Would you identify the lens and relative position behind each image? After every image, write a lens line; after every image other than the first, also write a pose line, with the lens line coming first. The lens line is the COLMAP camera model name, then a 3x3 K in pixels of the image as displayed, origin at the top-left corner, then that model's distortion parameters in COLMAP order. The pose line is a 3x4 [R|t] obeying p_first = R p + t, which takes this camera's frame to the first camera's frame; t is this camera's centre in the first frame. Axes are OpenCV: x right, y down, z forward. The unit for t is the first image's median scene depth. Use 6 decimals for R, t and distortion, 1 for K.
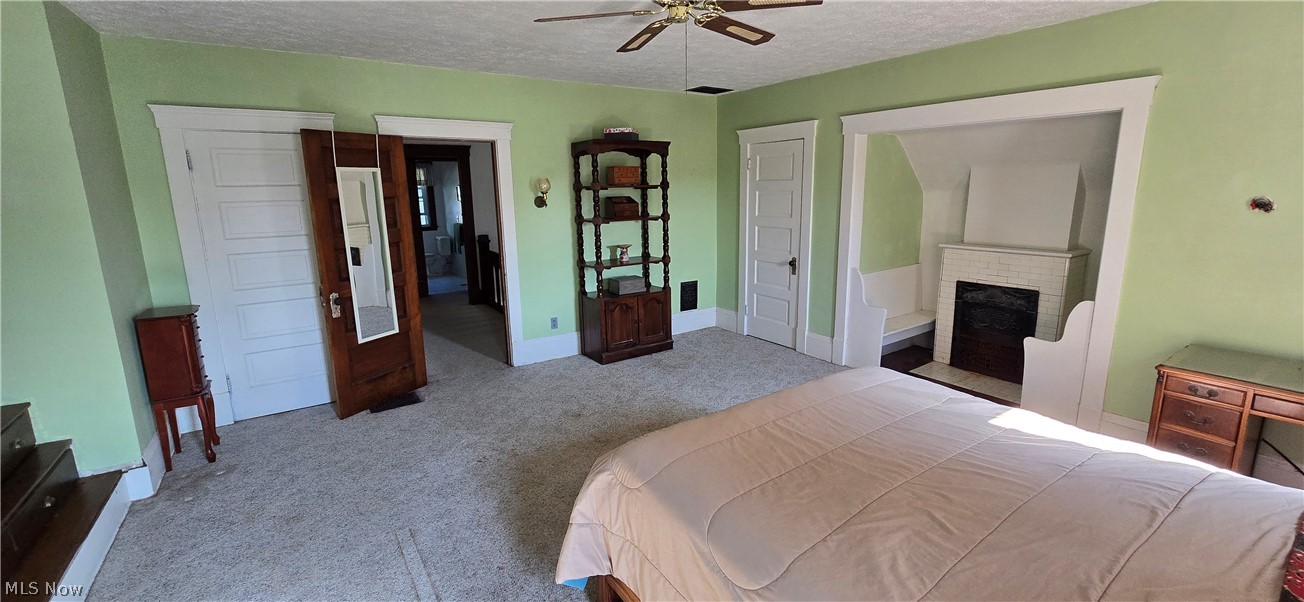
lens RADIAL K [[536.4, 0, 656.9], [0, 536.4, 291.5], [0, 0, 1]] dist [-0.002121, 0.000748]
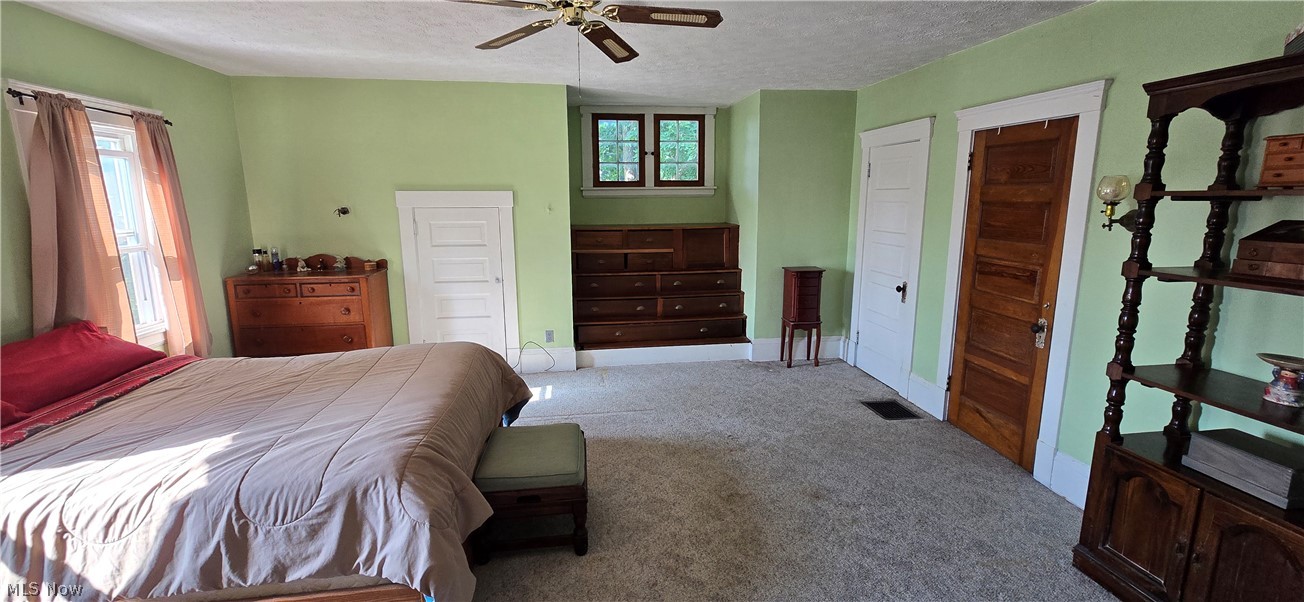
lens RADIAL K [[536.4, 0, 641.6], [0, 536.4, 297.1], [0, 0, 1]] dist [-0.002121, 0.000748]
pose [[-0.451940, 0.184682, -0.872721, 0.438344], [-0.166396, 0.943710, 0.285874, -0.159274], [0.876392, 0.274415, -0.395770, 0.778023]]
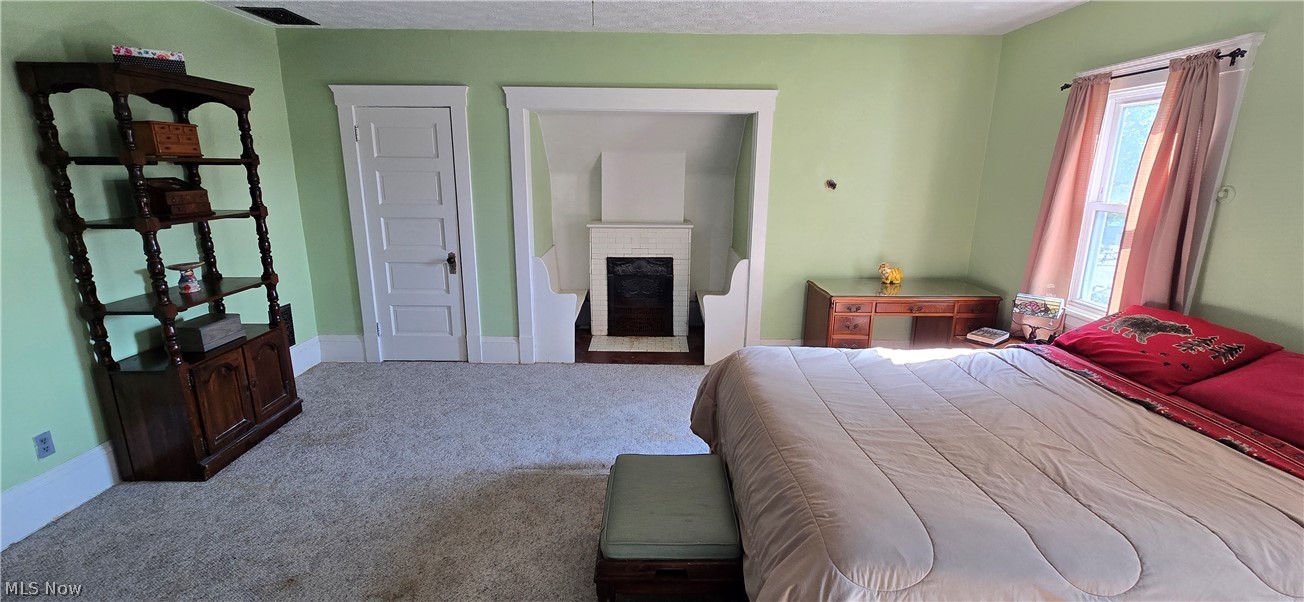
lens RADIAL K [[536.4, 0, 645.0], [0, 536.4, 292.2], [0, 0, 1]] dist [-0.002121, 0.000748]
pose [[0.563689, -0.168383, 0.808642, -0.257906], [0.143210, 0.984097, 0.105089, -0.049148], [-0.813477, 0.056568, 0.578839, 0.290729]]
